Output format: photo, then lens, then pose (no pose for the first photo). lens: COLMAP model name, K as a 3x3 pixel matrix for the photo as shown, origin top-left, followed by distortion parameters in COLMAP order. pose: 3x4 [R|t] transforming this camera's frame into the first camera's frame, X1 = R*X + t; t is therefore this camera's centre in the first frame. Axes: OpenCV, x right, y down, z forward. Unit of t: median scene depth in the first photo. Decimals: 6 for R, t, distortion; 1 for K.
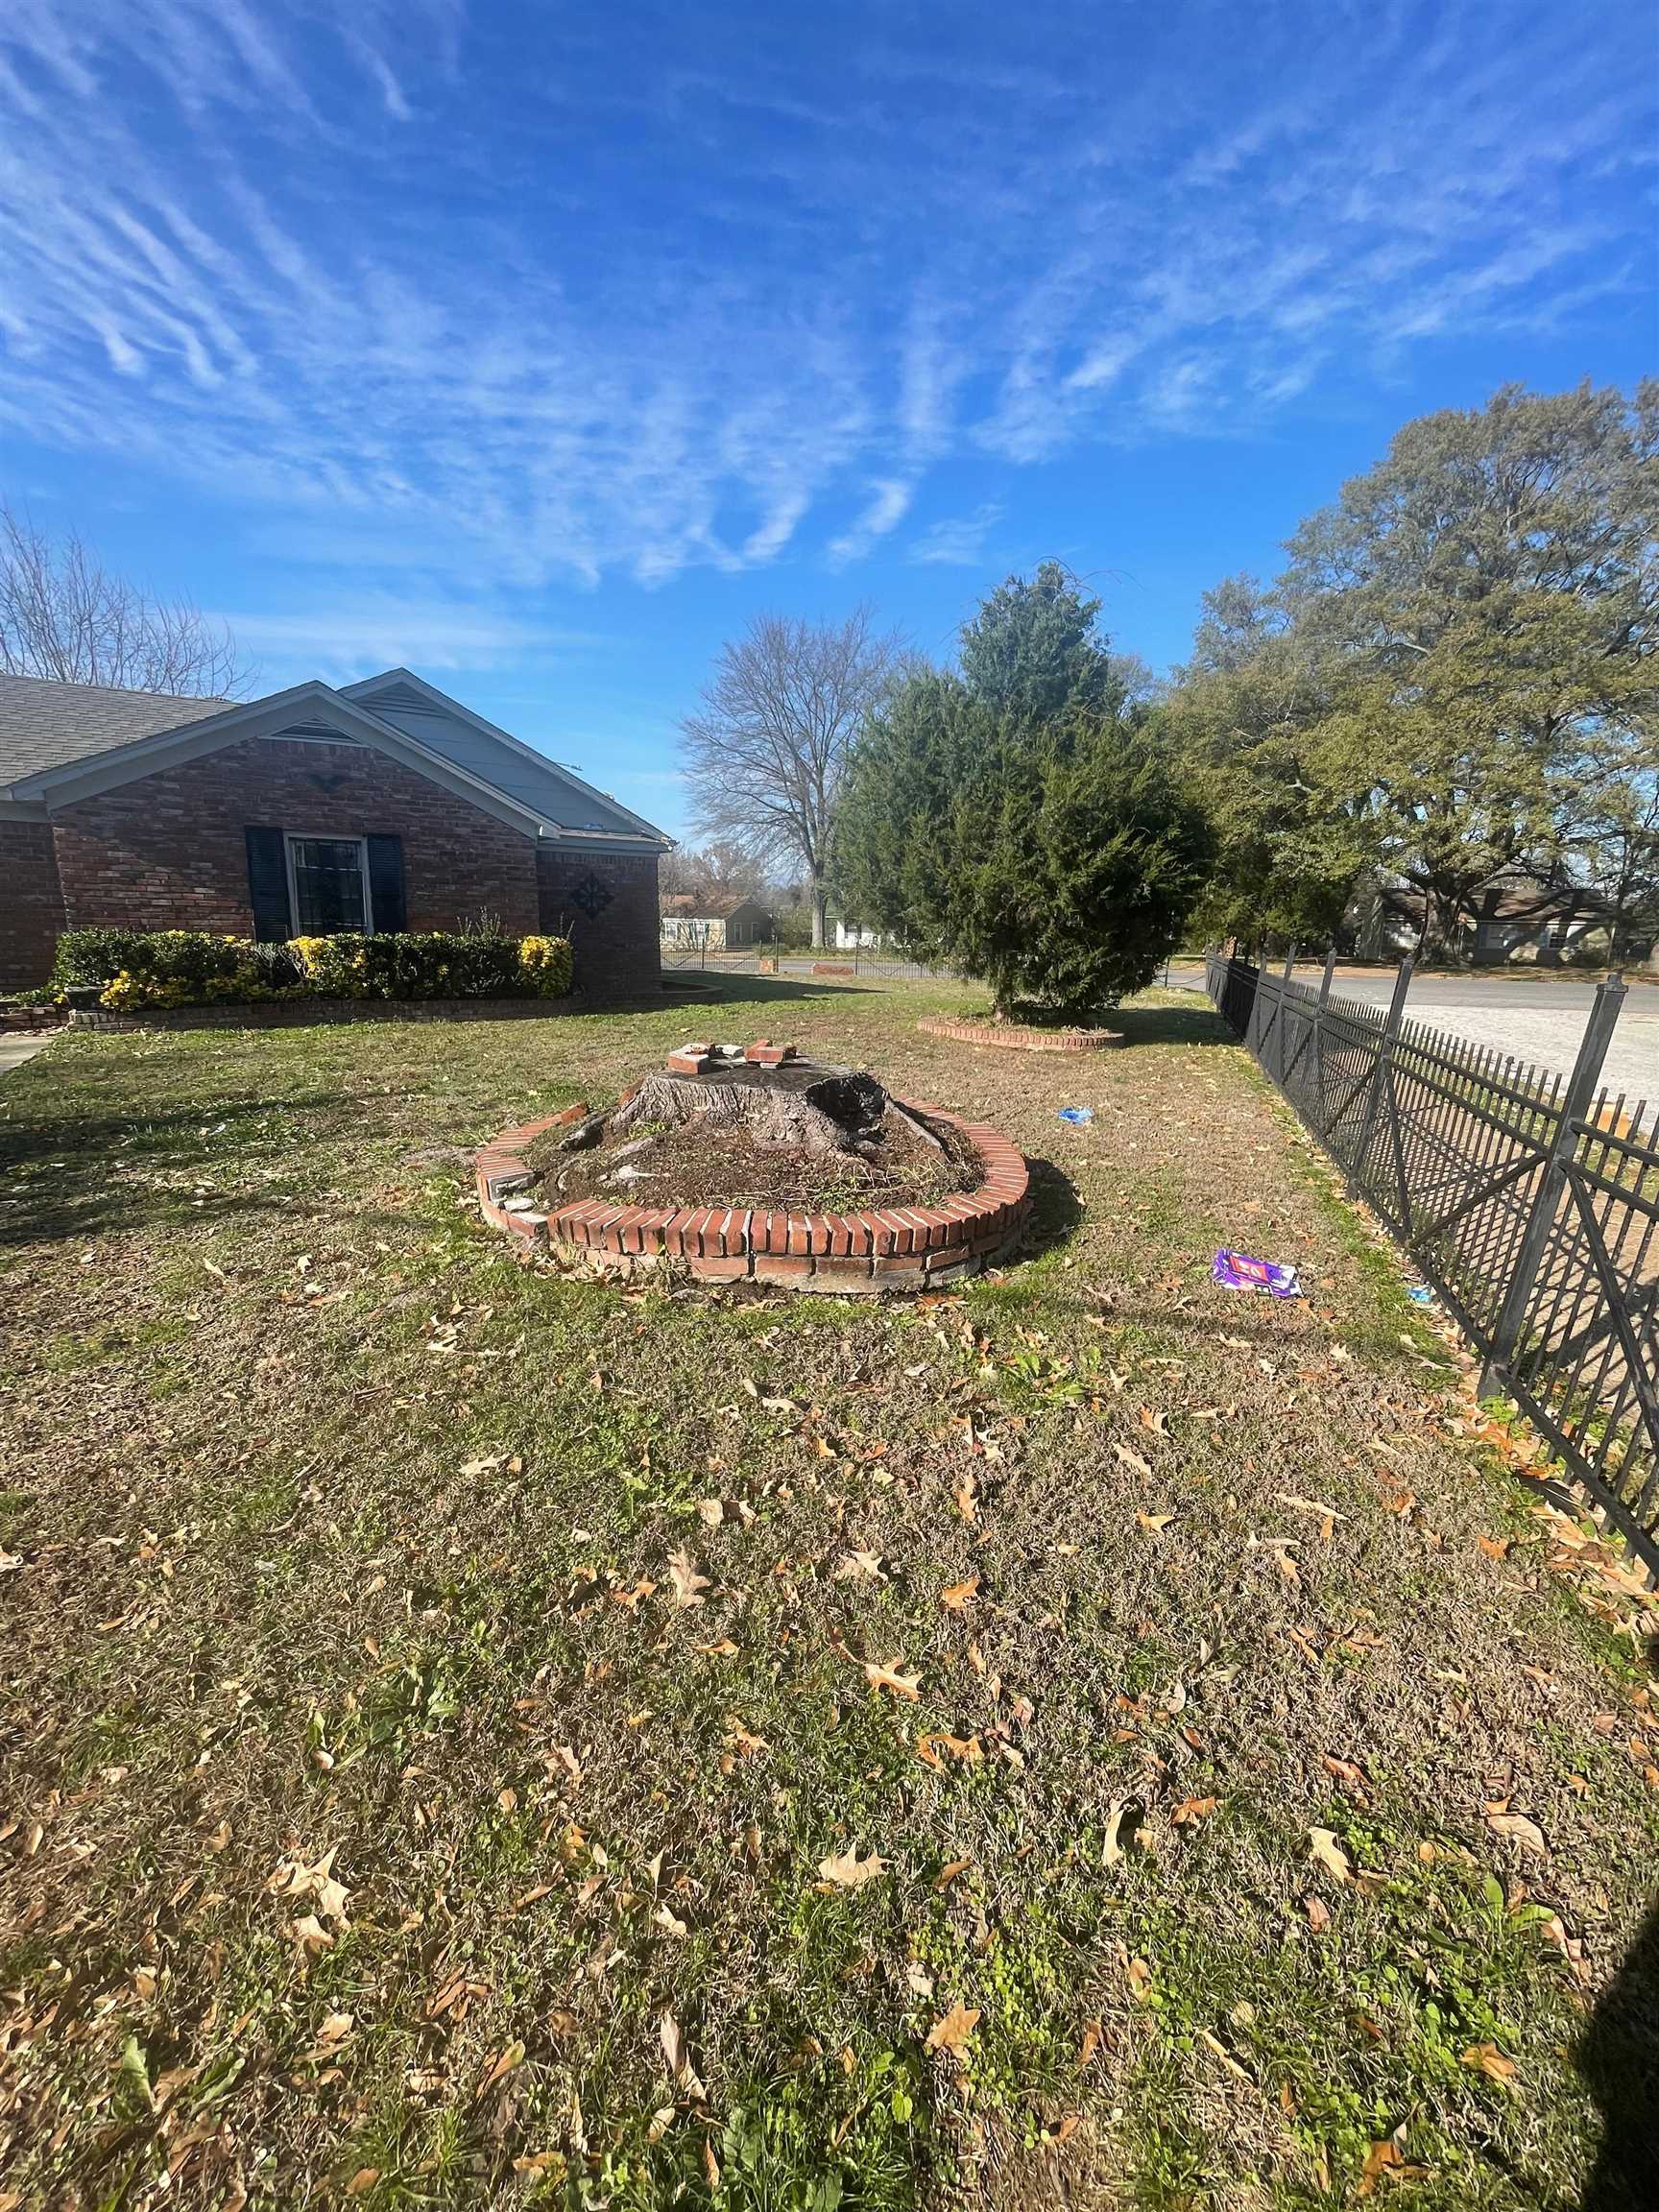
lens RADIAL K [[884.4, 0, 830.6], [0, 884.4, 1103.8], [0, 0, 1]] dist [-0.002917, -0.000604]
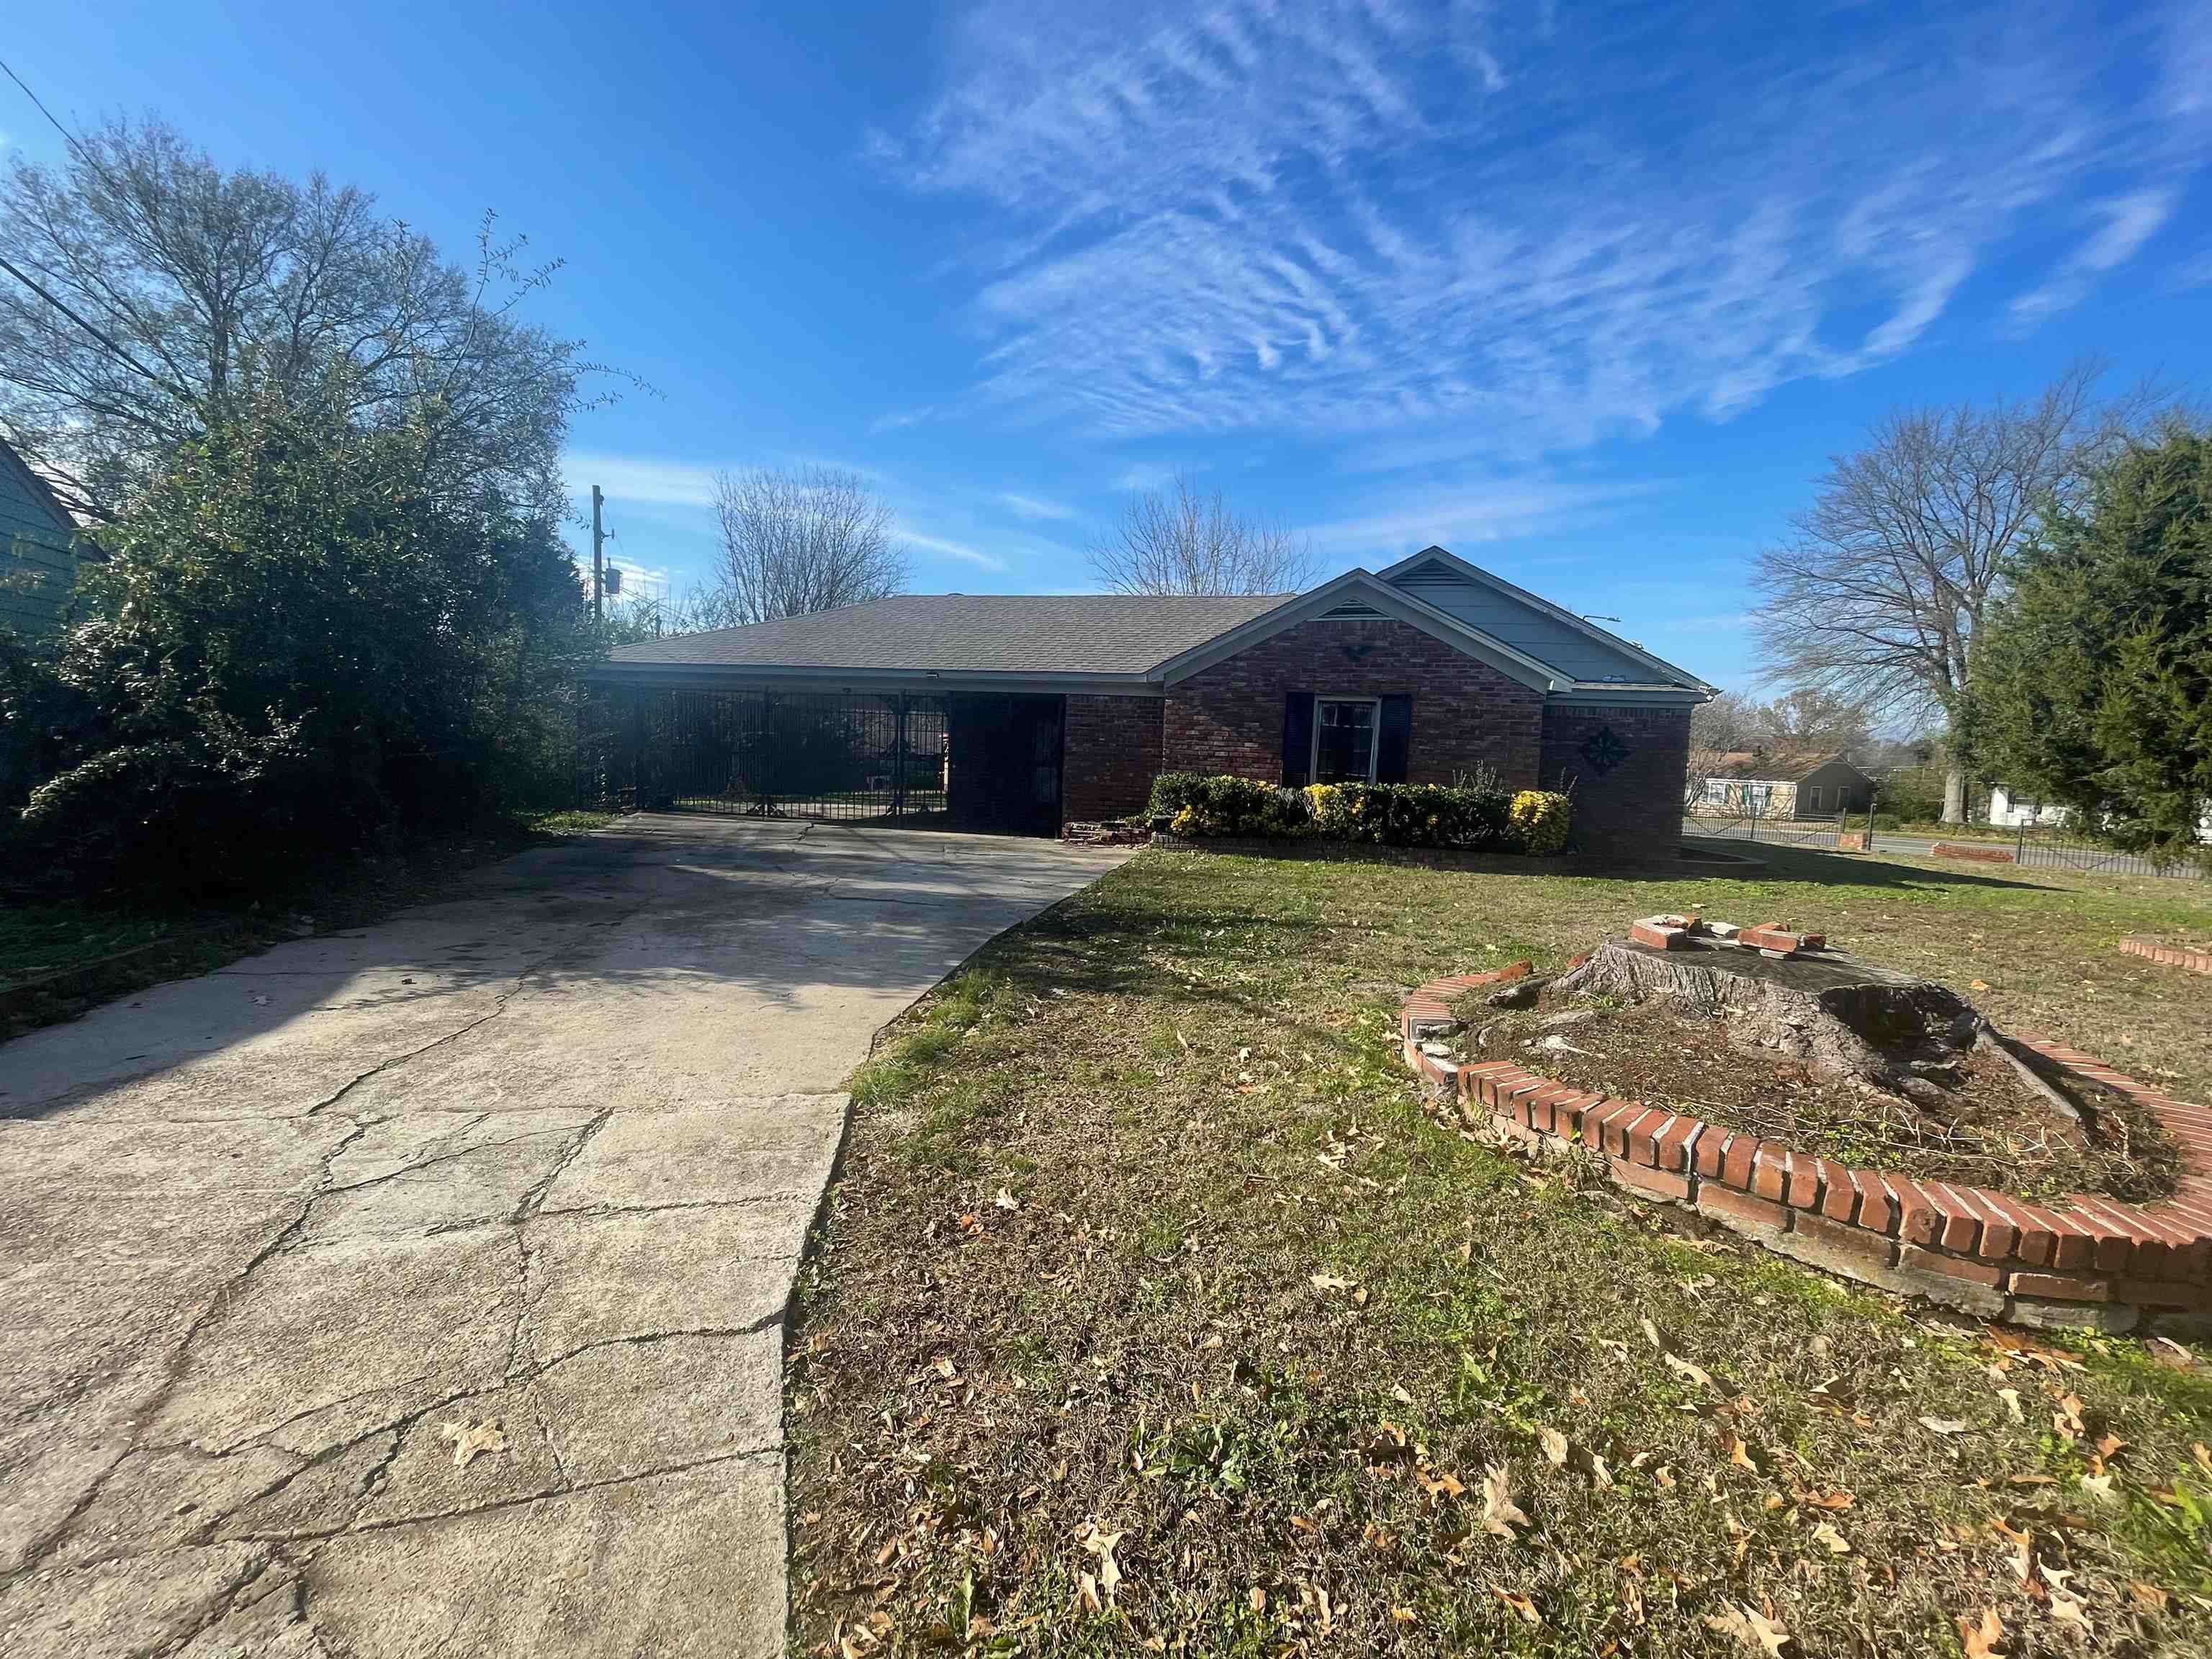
lens RADIAL K [[884.4, 0, 1094.5], [0, 884.4, 818.2], [0, 0, 1]] dist [-0.002917, -0.000604]
pose [[0.703681, 0.058113, -0.708136, 0.034038], [-0.167450, 0.982140, -0.085797, 0.004486], [0.690503, 0.178951, 0.700844, -0.001343]]
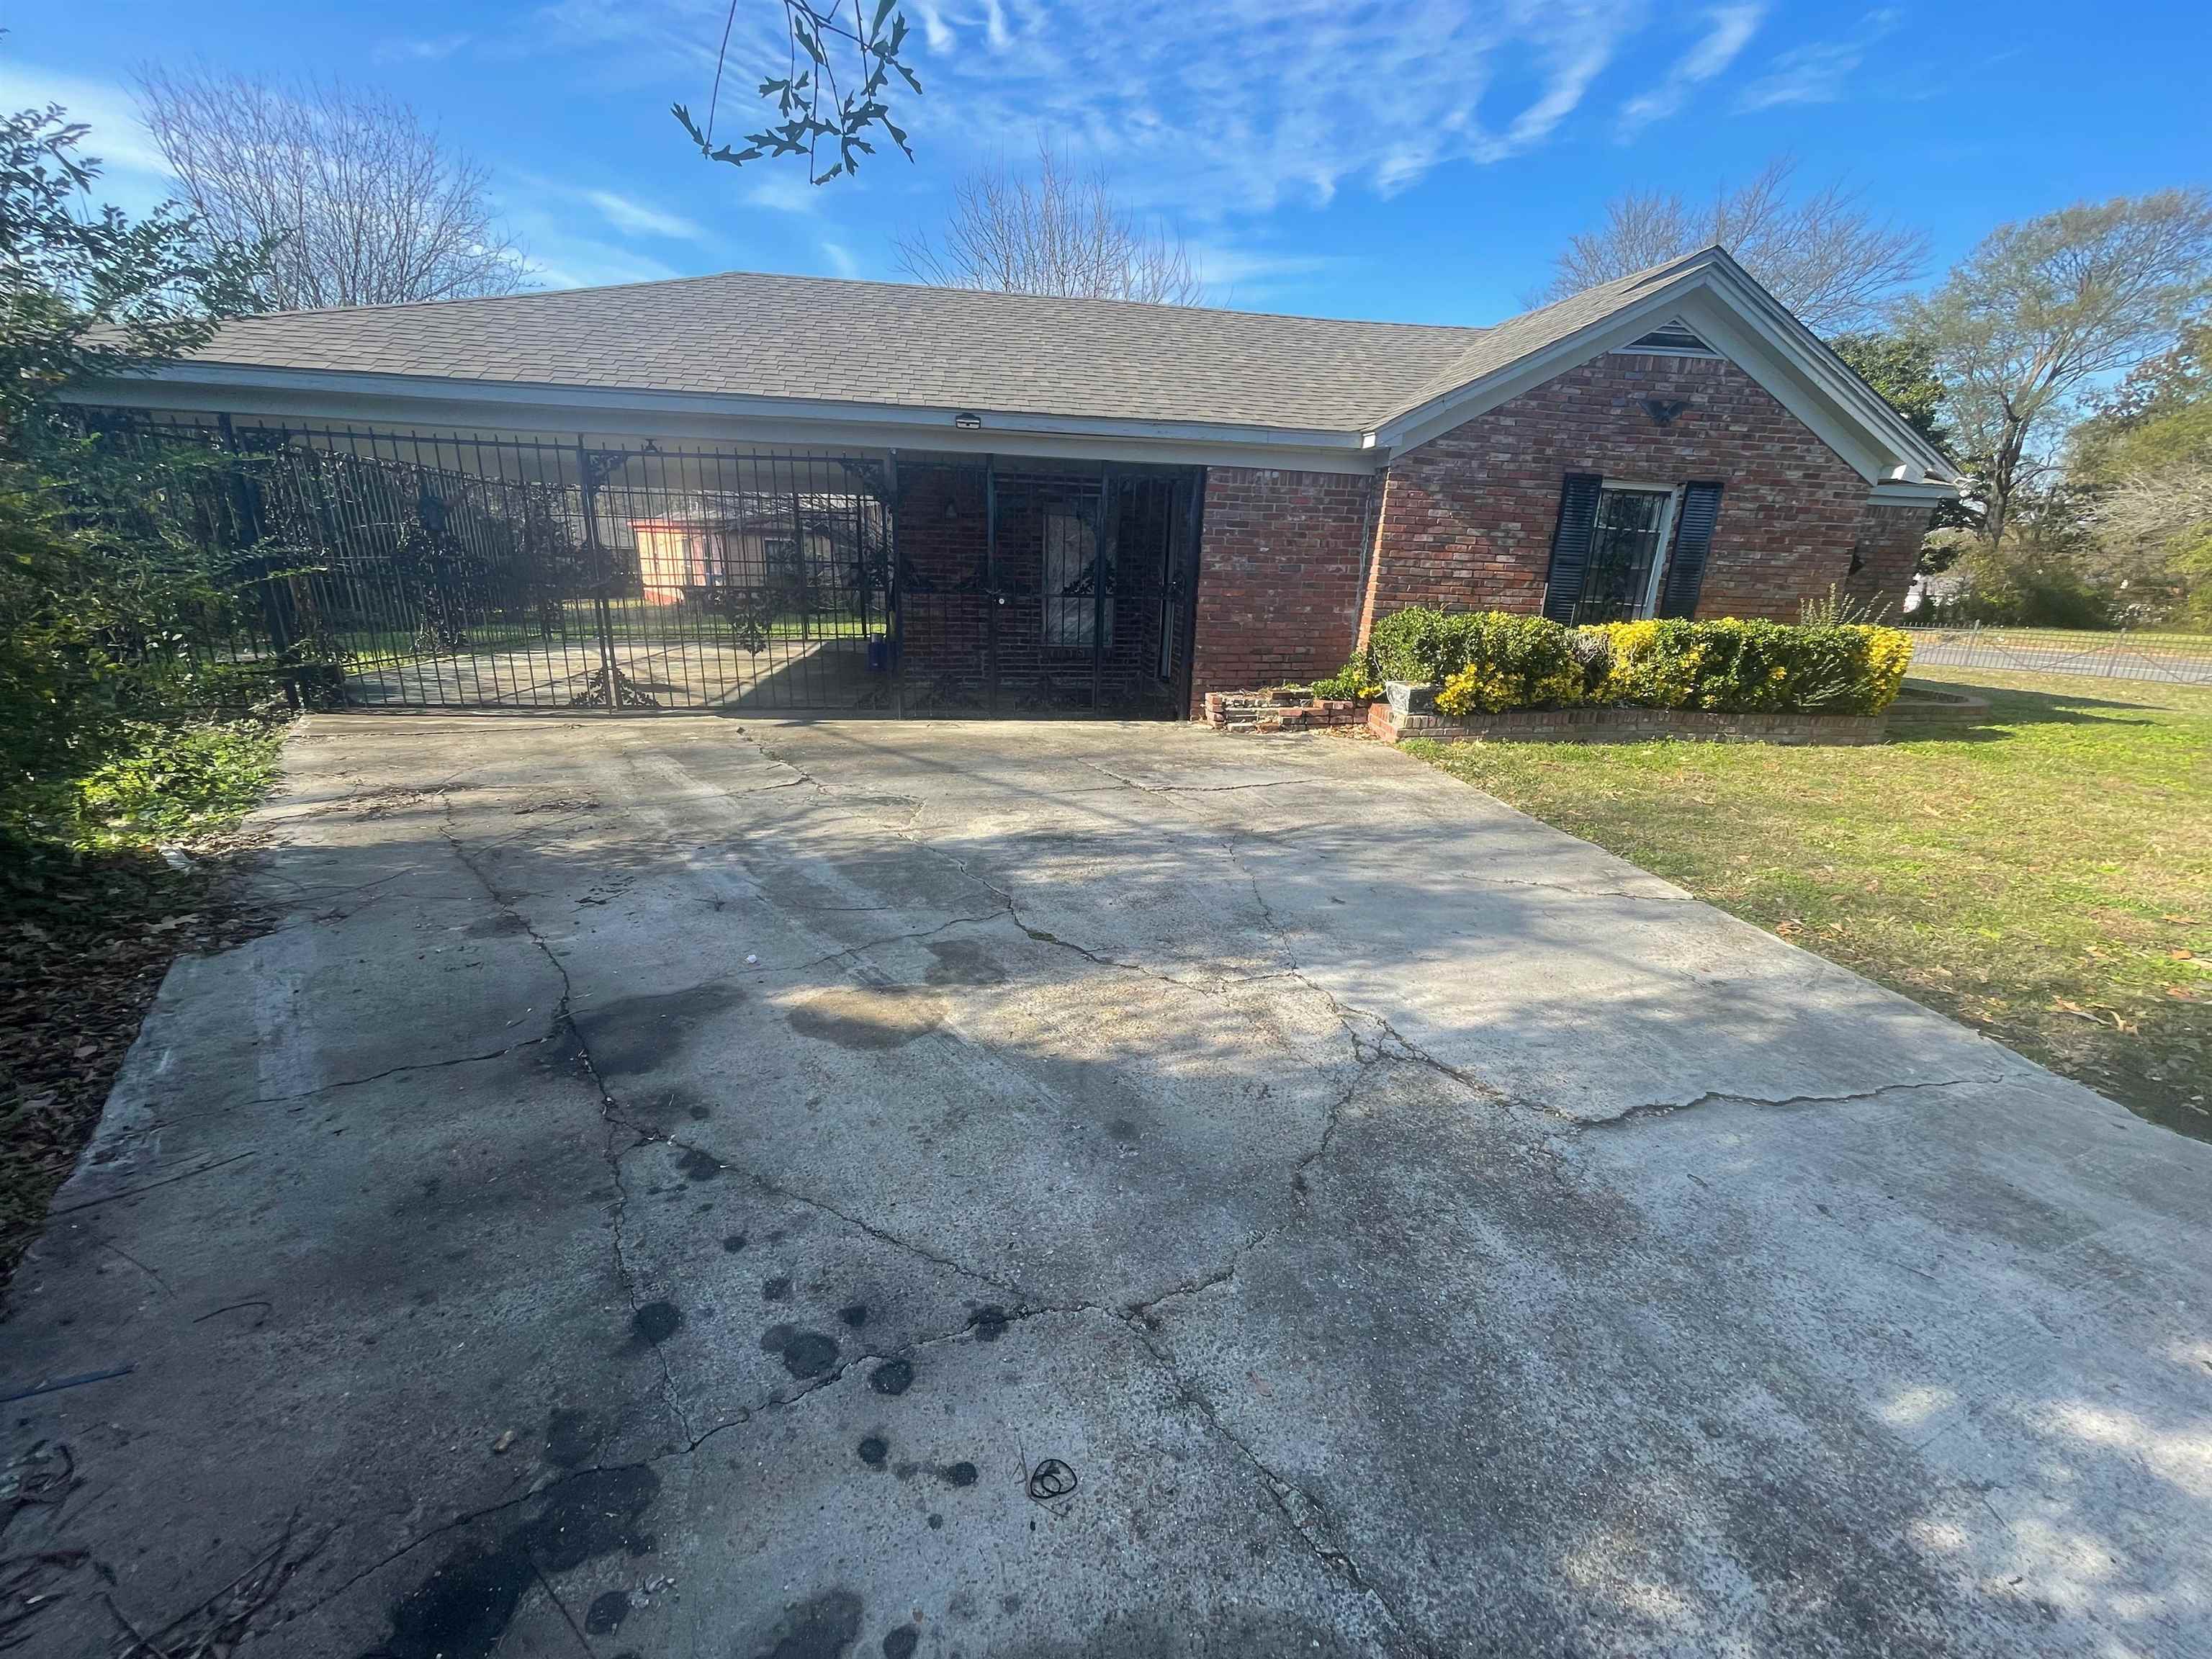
lens RADIAL K [[884.4, 0, 1082.3], [0, 884.4, 829.8], [0, 0, 1]] dist [-0.002917, -0.000604]
pose [[0.908463, 0.134814, -0.395627, -1.302511], [-0.100577, 0.989251, 0.106145, -0.088628], [0.405684, -0.056637, 0.912257, 0.206479]]
